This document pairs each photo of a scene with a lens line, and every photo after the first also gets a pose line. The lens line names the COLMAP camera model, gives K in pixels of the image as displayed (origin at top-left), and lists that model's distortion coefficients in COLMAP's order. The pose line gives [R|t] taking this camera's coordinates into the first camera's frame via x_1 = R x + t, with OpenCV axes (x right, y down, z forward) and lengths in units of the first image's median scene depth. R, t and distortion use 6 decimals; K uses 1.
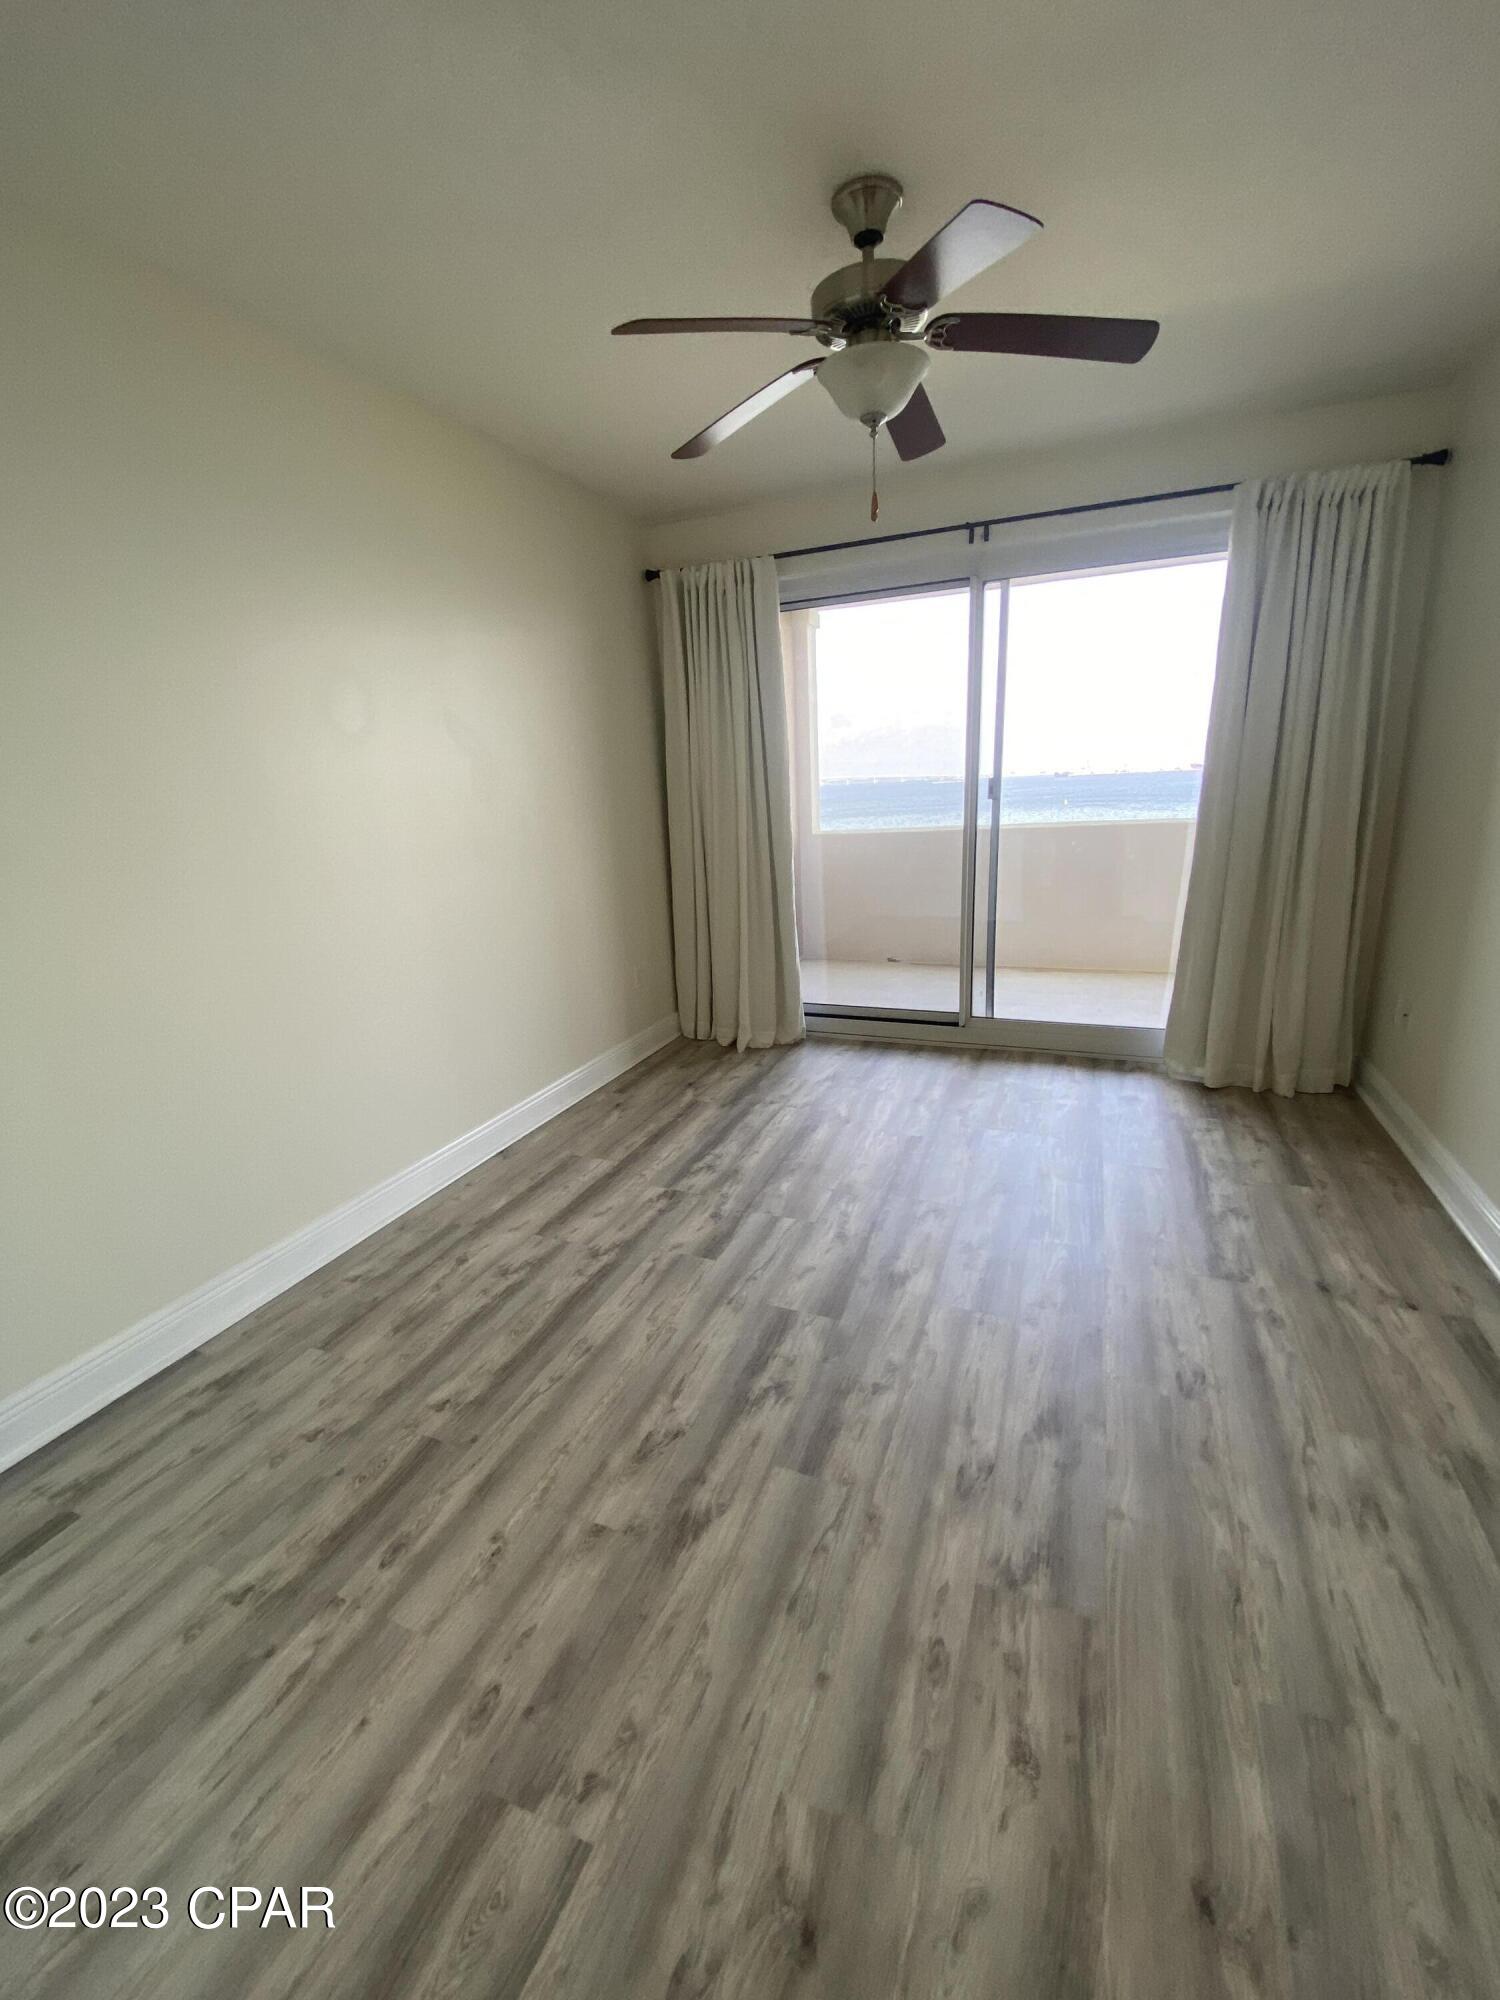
lens RADIAL K [[797.1, 0, 750.0], [0, 797.1, 1000.0], [0, 0, 1]] dist [0.002480, -0.013126]
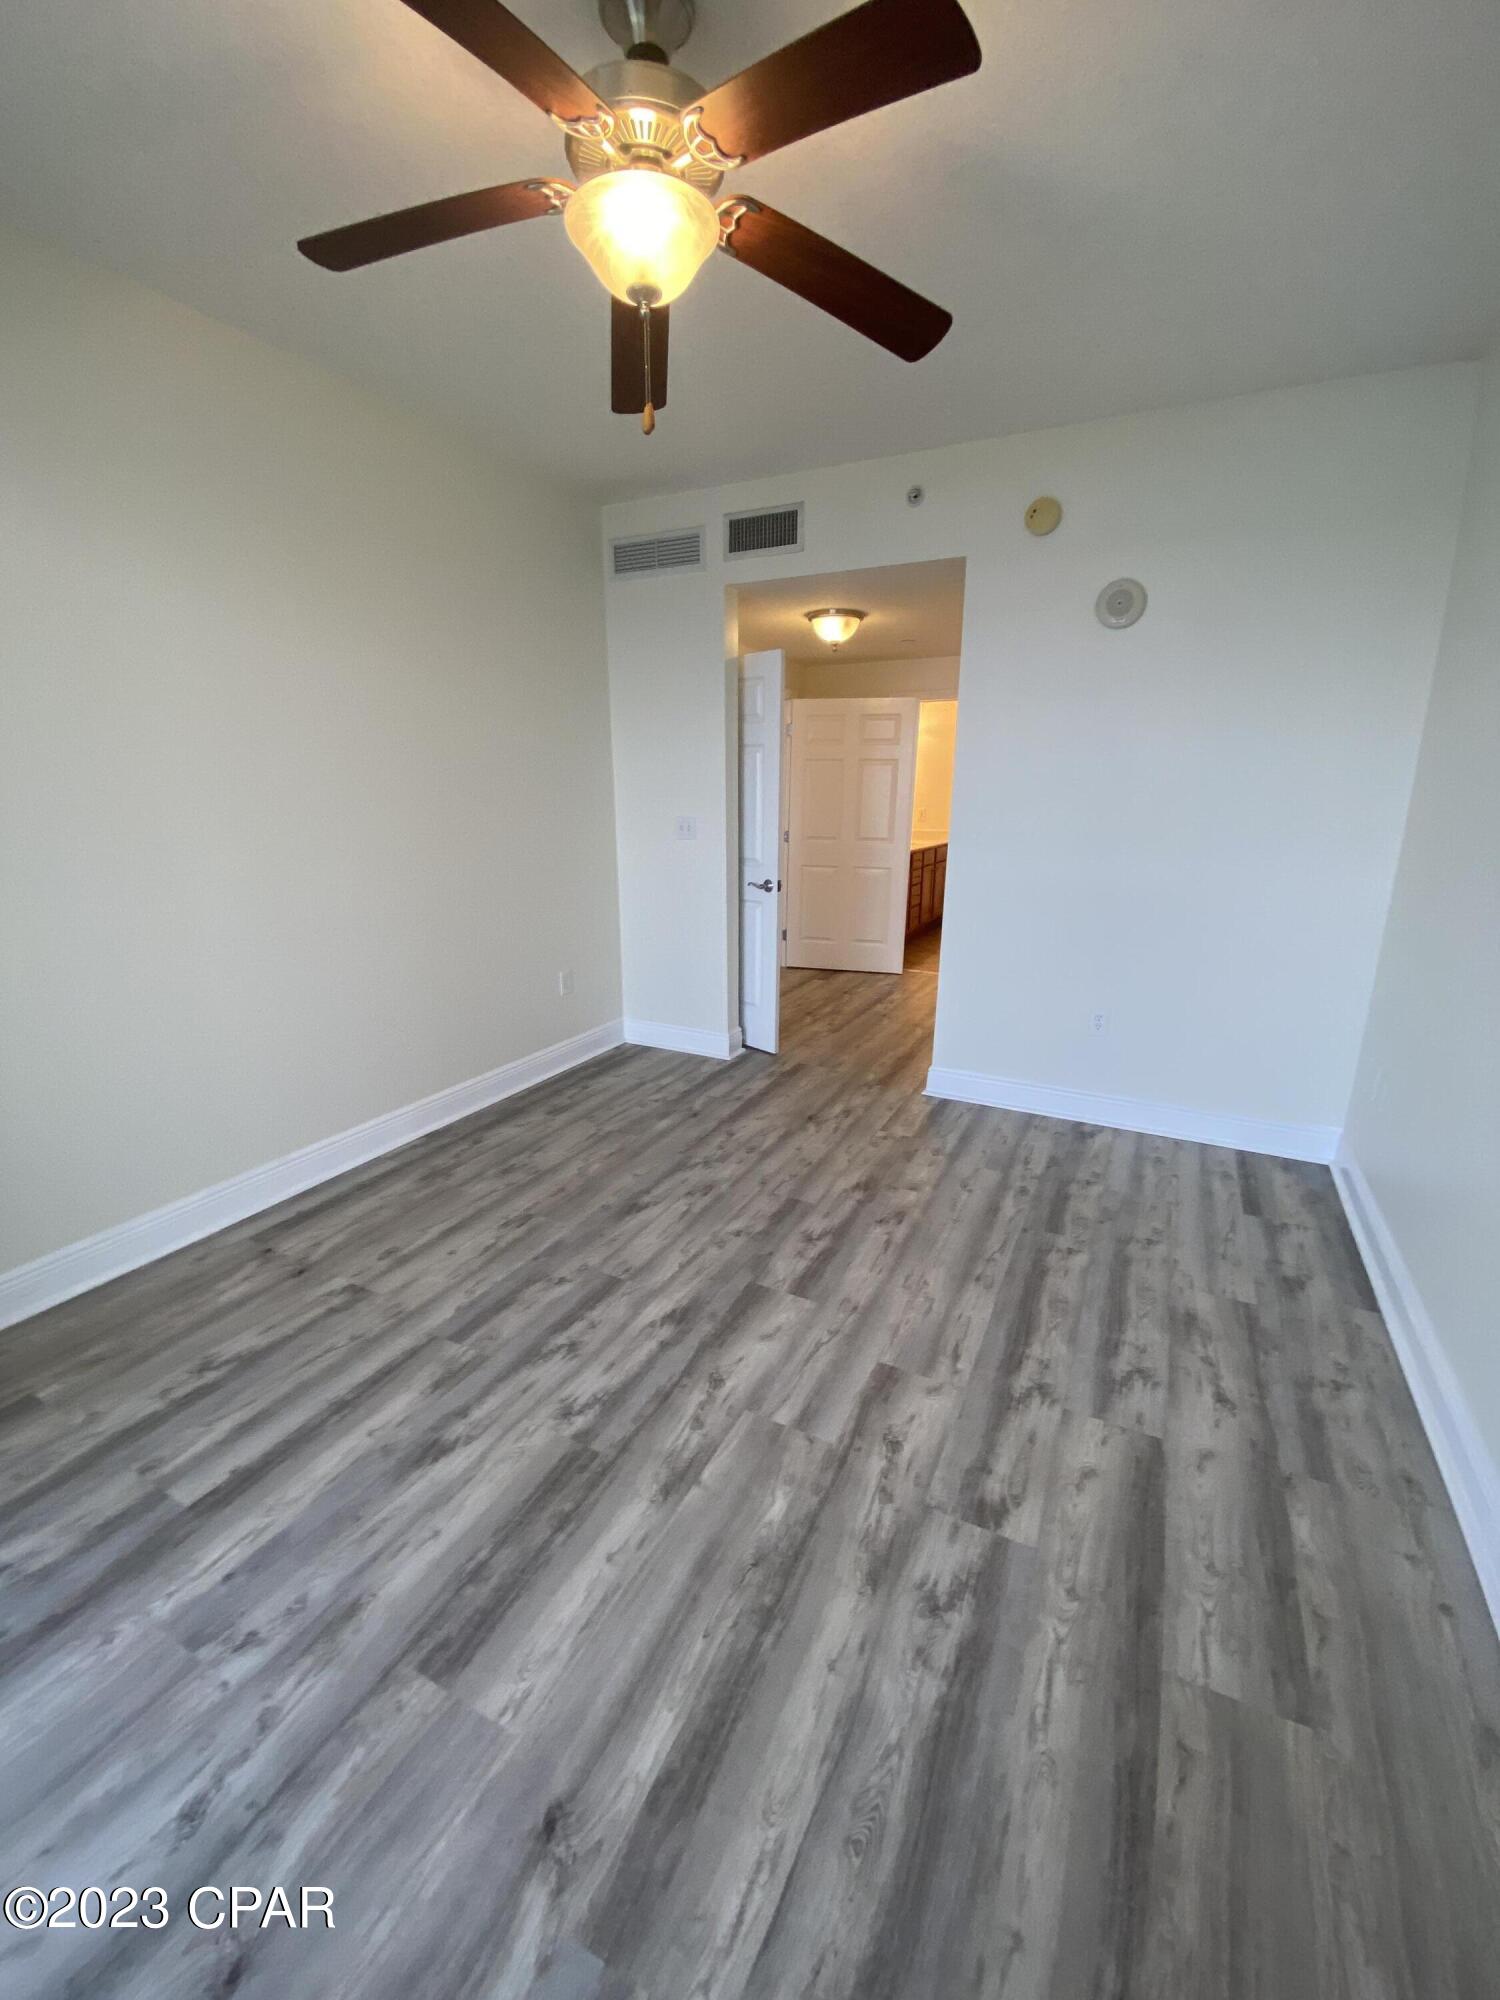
lens RADIAL K [[797.1, 0, 750.0], [0, 797.1, 1000.0], [0, 0, 1]] dist [0.002480, -0.013126]
pose [[-0.995937, 0.022832, 0.087111, 0.010488], [0.063055, 0.867427, 0.493553, -0.484208], [-0.064294, 0.497040, -0.865342, 1.818961]]
